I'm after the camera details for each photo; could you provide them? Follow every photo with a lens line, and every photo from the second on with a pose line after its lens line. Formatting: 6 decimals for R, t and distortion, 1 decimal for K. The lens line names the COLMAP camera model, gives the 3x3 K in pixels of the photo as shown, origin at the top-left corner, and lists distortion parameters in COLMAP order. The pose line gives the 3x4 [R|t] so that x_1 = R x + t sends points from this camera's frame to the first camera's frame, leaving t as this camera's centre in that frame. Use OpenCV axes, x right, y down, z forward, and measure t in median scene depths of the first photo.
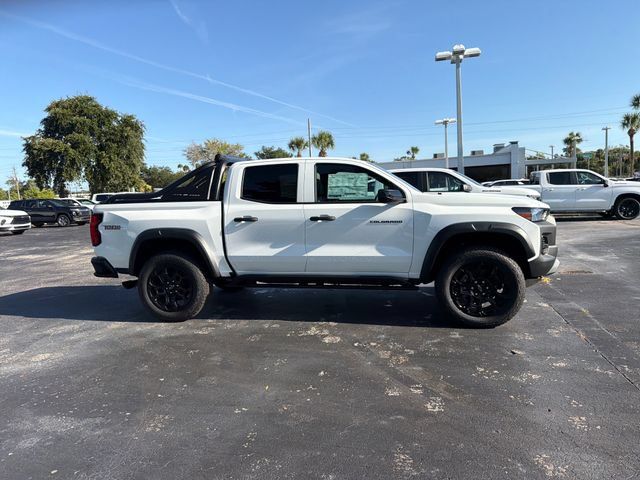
lens RADIAL K [[450.7, 0, 315.5], [0, 450.7, 243.1], [0, 0, 1]] dist [0.055344, -0.067282]
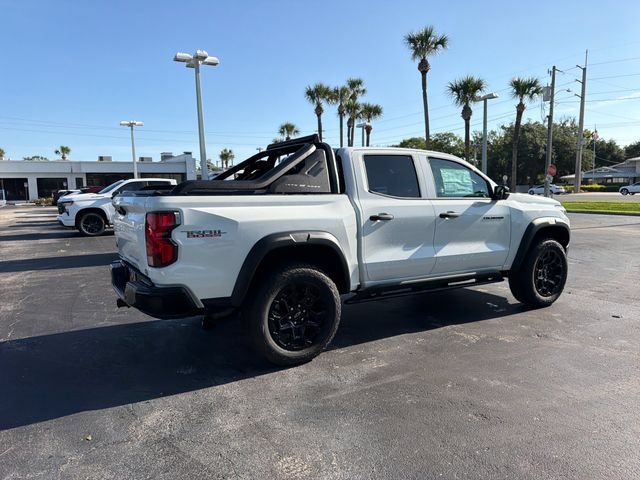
lens RADIAL K [[450.7, 0, 315.7], [0, 450.7, 238.2], [0, 0, 1]] dist [0.055344, -0.067282]
pose [[0.730220, -0.038197, 0.682143, -0.787978], [0.057286, 0.998343, -0.005422, -0.016954], [-0.680806, 0.043037, 0.731198, 0.474096]]
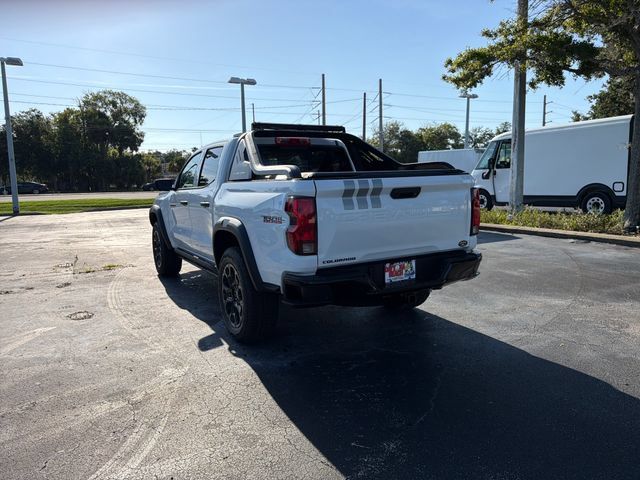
lens RADIAL K [[450.7, 0, 315.9], [0, 450.7, 236.6], [0, 0, 1]] dist [0.055344, -0.067282]
pose [[-0.653612, -0.037212, 0.755914, -0.914648], [0.134062, 0.977303, 0.164029, -0.146781], [-0.744861, 0.208551, -0.633789, 1.745217]]
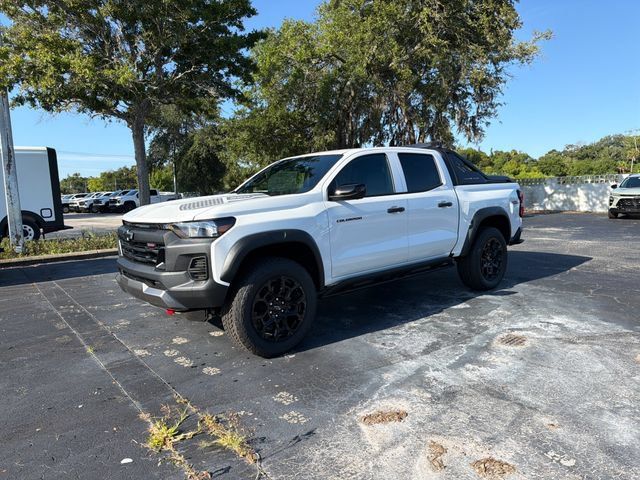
lens RADIAL K [[450.7, 0, 318.6], [0, 450.7, 240.8], [0, 0, 1]] dist [0.055344, -0.067282]
pose [[-0.617693, 0.148034, -0.772361, 0.908412], [-0.027583, 0.977441, 0.209400, -0.217914], [0.785936, 0.150649, -0.599675, 1.725470]]
